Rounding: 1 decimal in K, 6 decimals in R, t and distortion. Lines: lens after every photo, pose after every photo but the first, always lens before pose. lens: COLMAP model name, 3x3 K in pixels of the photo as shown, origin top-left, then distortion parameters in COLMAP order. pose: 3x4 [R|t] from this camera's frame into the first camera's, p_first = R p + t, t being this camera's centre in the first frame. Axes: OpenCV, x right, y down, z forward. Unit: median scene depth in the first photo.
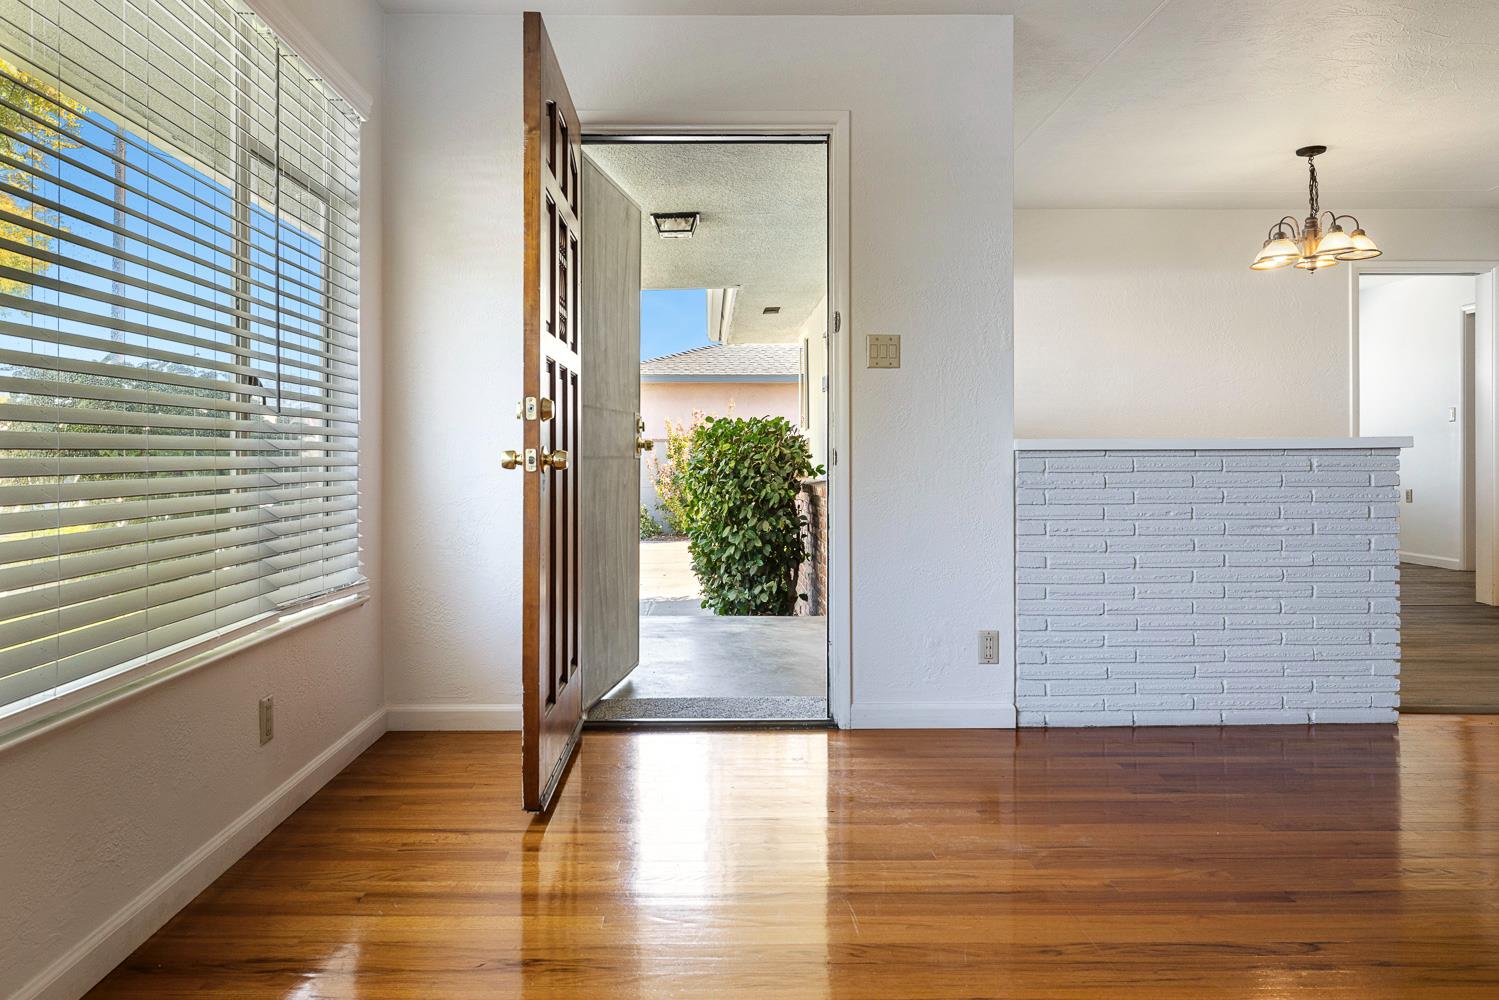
lens RADIAL K [[1039.4, 0, 745.9], [0, 1039.4, 463.9], [0, 0, 1]] dist [0.005367, 0.001183]
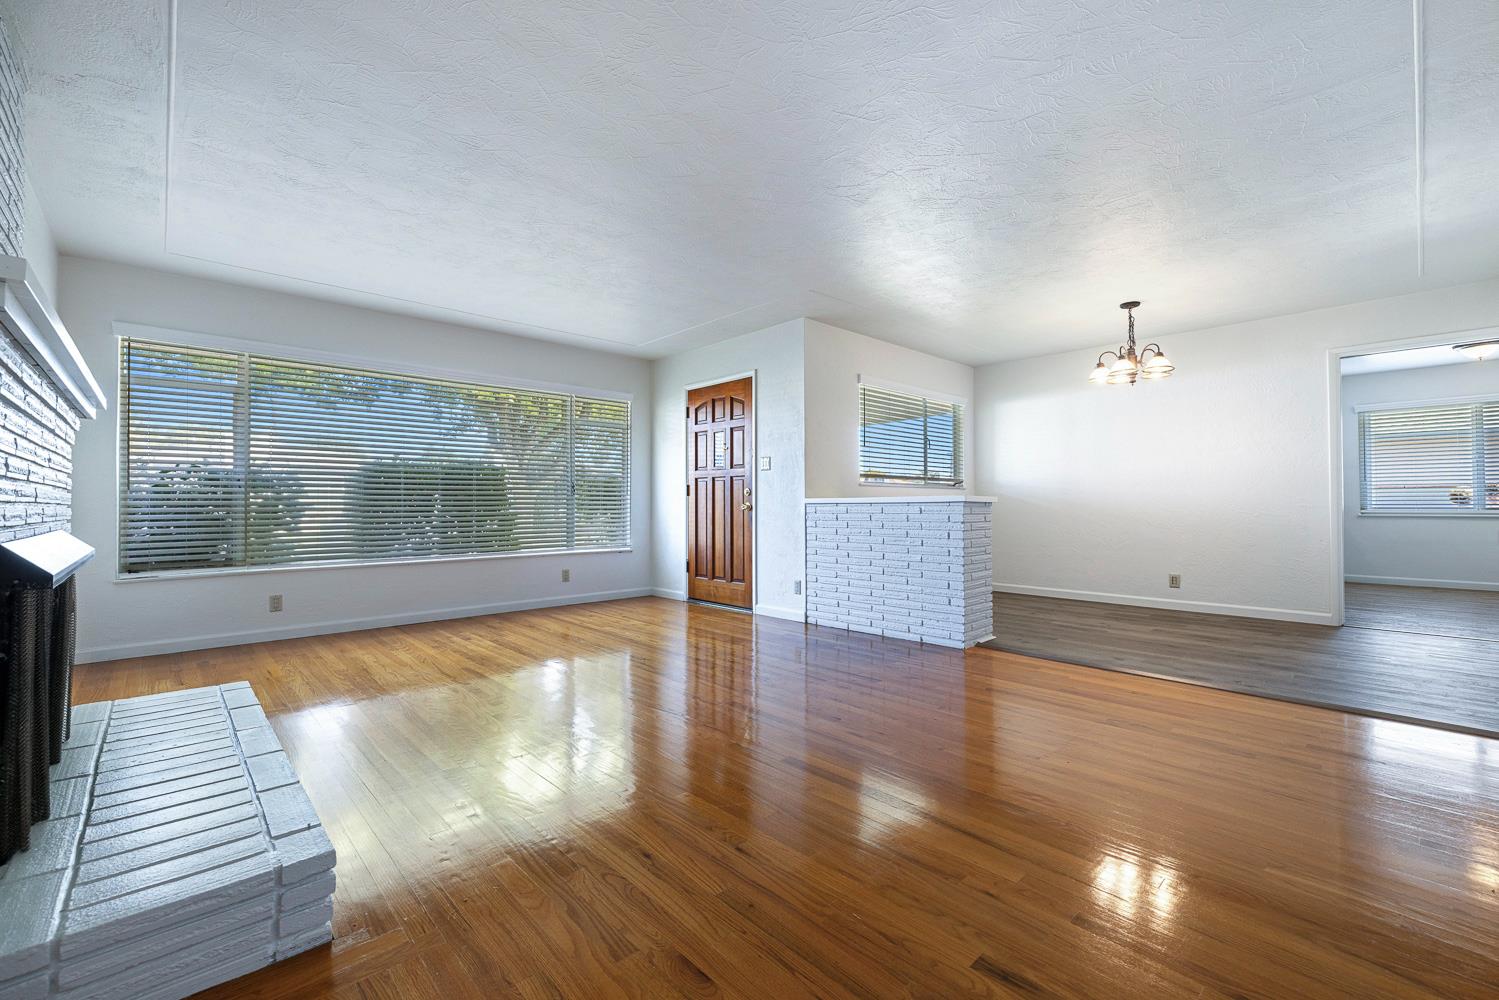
lens RADIAL K [[629.6, 0, 749.5], [0, 629.6, 500.0], [0, 0, 1]] dist [0.001428, 0.000139]
pose [[0.671735, -0.006144, -0.740766, 1.208107], [-0.002869, 0.999937, -0.010895, -0.005009], [0.740786, 0.009443, 0.671674, -0.039517]]
